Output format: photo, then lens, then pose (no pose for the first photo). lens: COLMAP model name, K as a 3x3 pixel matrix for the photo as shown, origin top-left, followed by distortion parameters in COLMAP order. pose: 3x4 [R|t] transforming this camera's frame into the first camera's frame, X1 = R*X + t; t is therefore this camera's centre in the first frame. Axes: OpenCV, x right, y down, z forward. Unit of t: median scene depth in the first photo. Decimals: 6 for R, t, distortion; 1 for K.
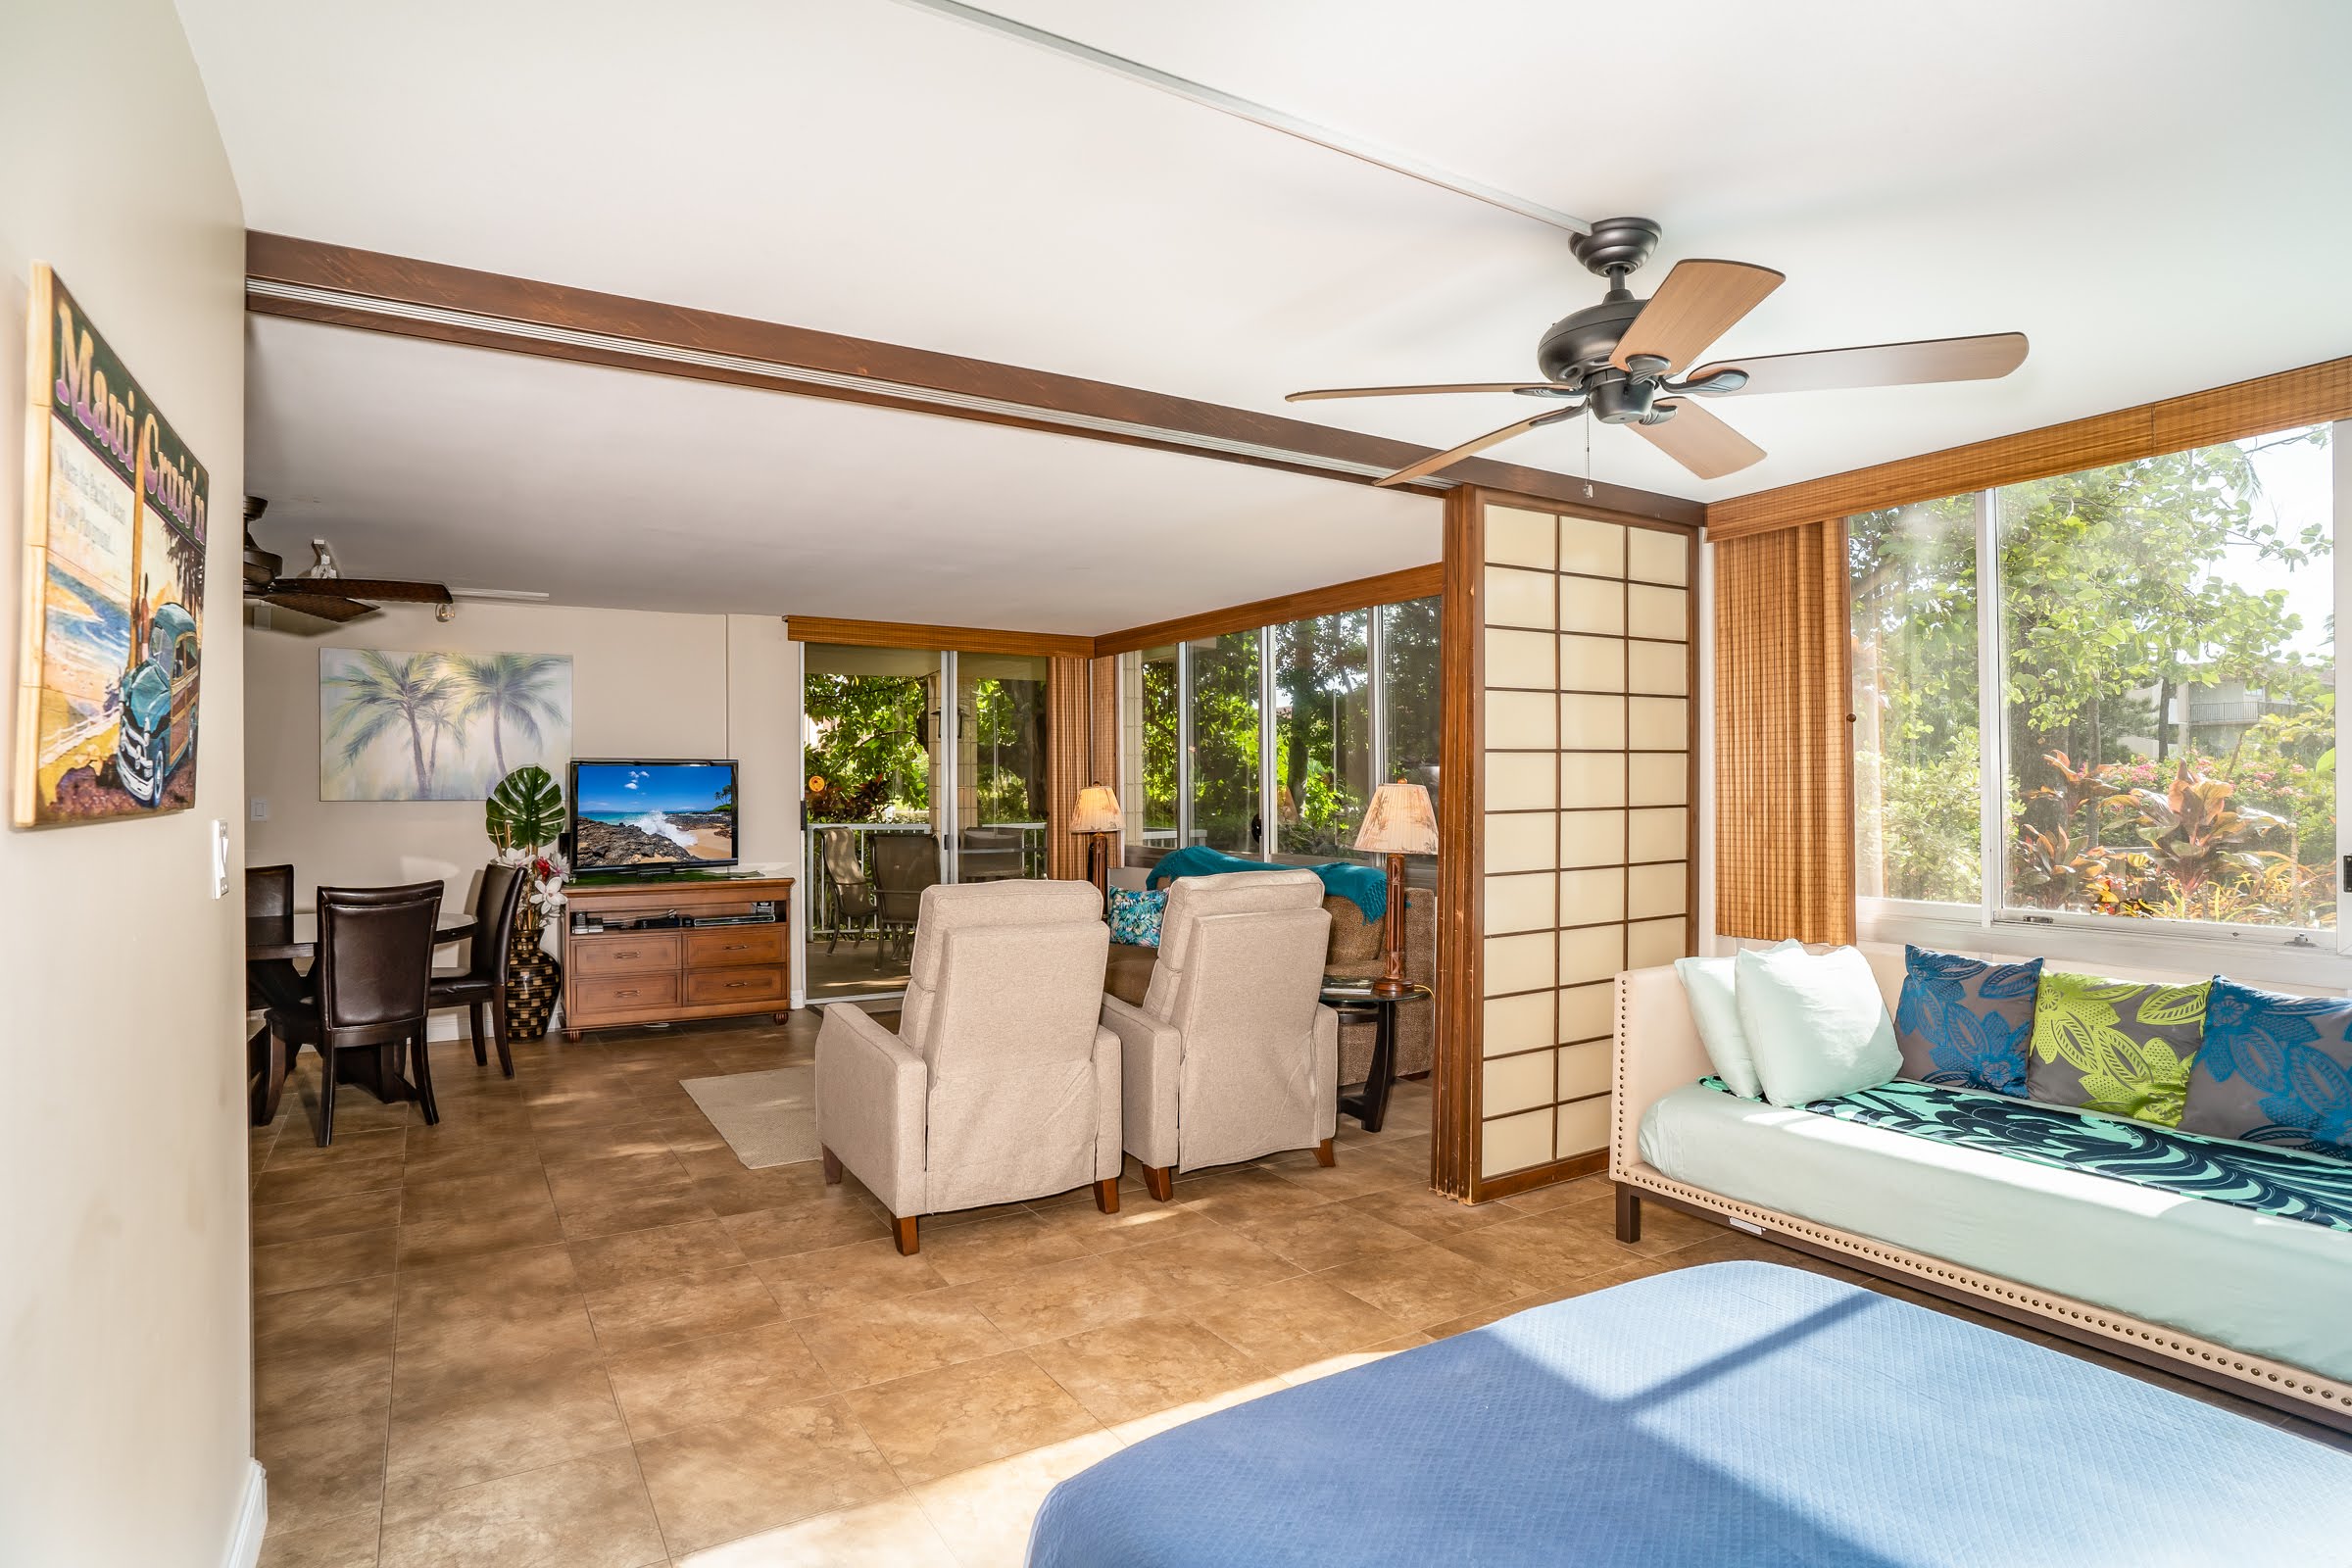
lens RADIAL K [[1266.7, 0, 1154.2], [0, 1266.7, 786.6], [0, 0, 1]] dist [-0.068168, 0.035882]
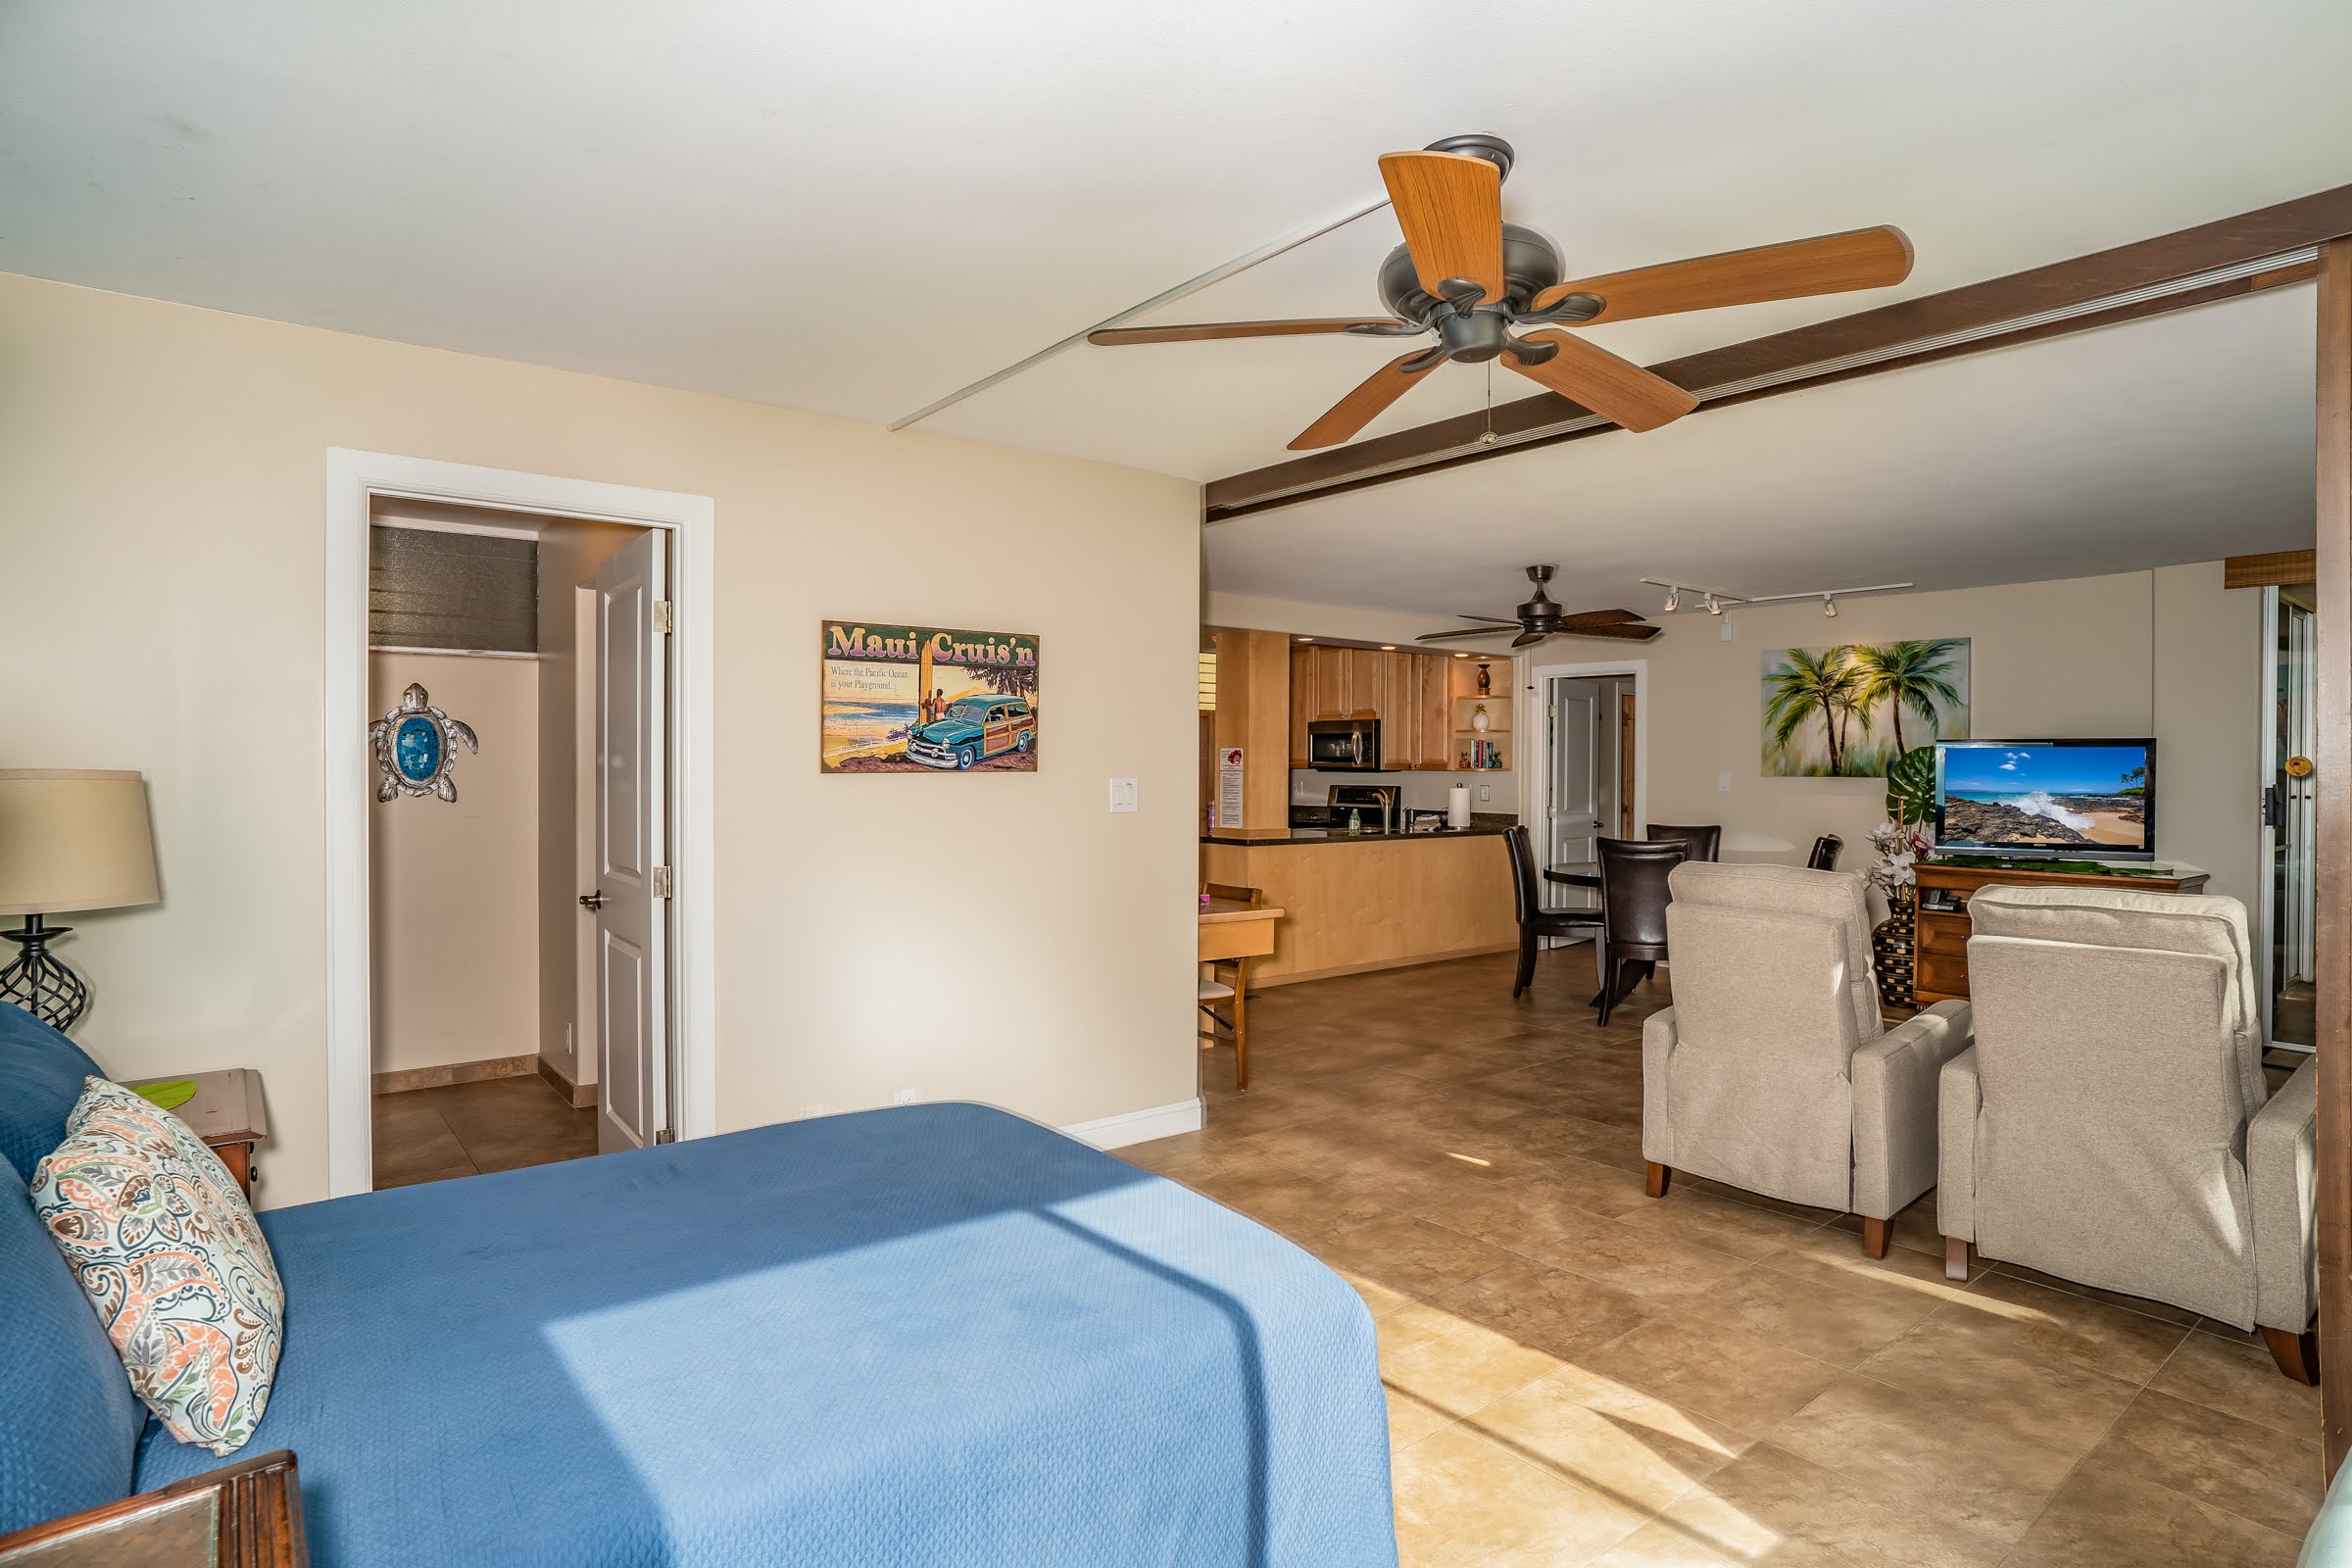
lens RADIAL K [[1266.7, 0, 1166.0], [0, 1266.7, 784.7], [0, 0, 1]] dist [-0.068168, 0.035882]
pose [[0.119252, 0.027645, -0.992479, 0.789800], [0.003637, 0.999593, 0.028280, -0.025760], [0.992857, -0.006982, 0.119103, 0.405540]]
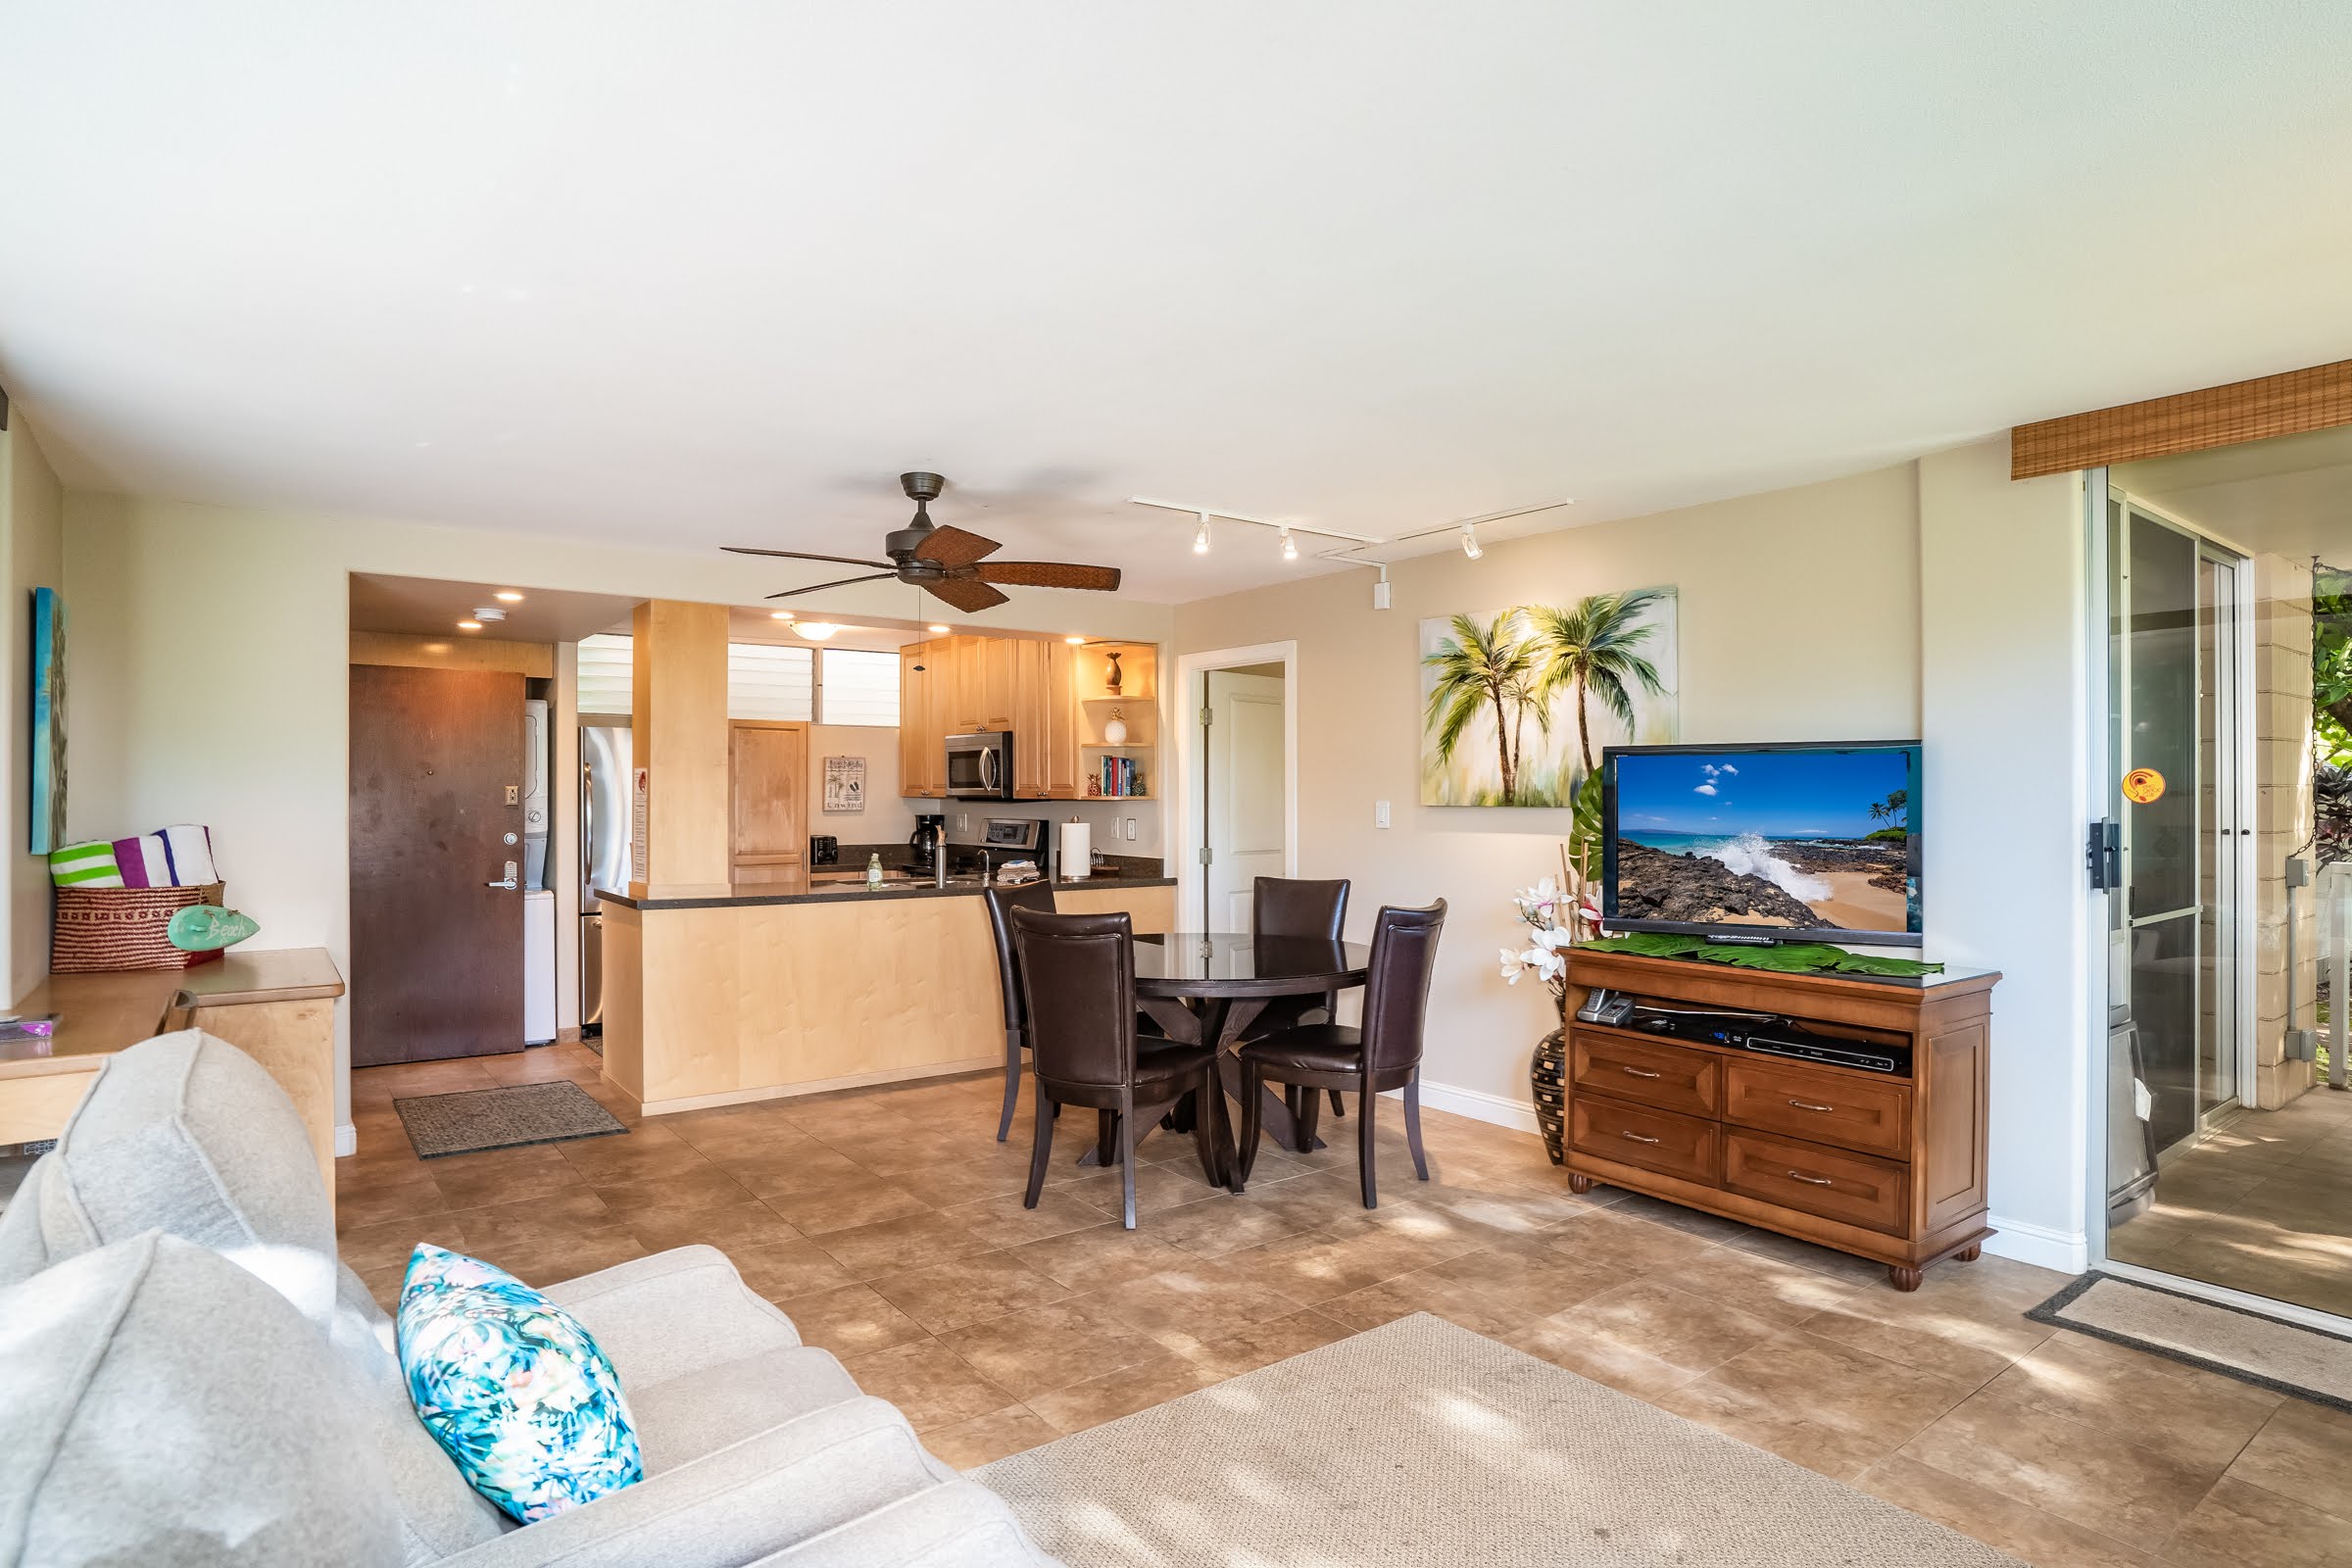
lens RADIAL K [[1266.7, 0, 1187.6], [0, 1266.7, 787.6], [0, 0, 1]] dist [-0.068168, 0.035882]
pose [[0.078615, 0.010934, -0.996845, 0.254340], [0.005969, 0.999917, 0.011439, -0.016731], [0.996887, -0.006849, 0.078543, 1.223458]]
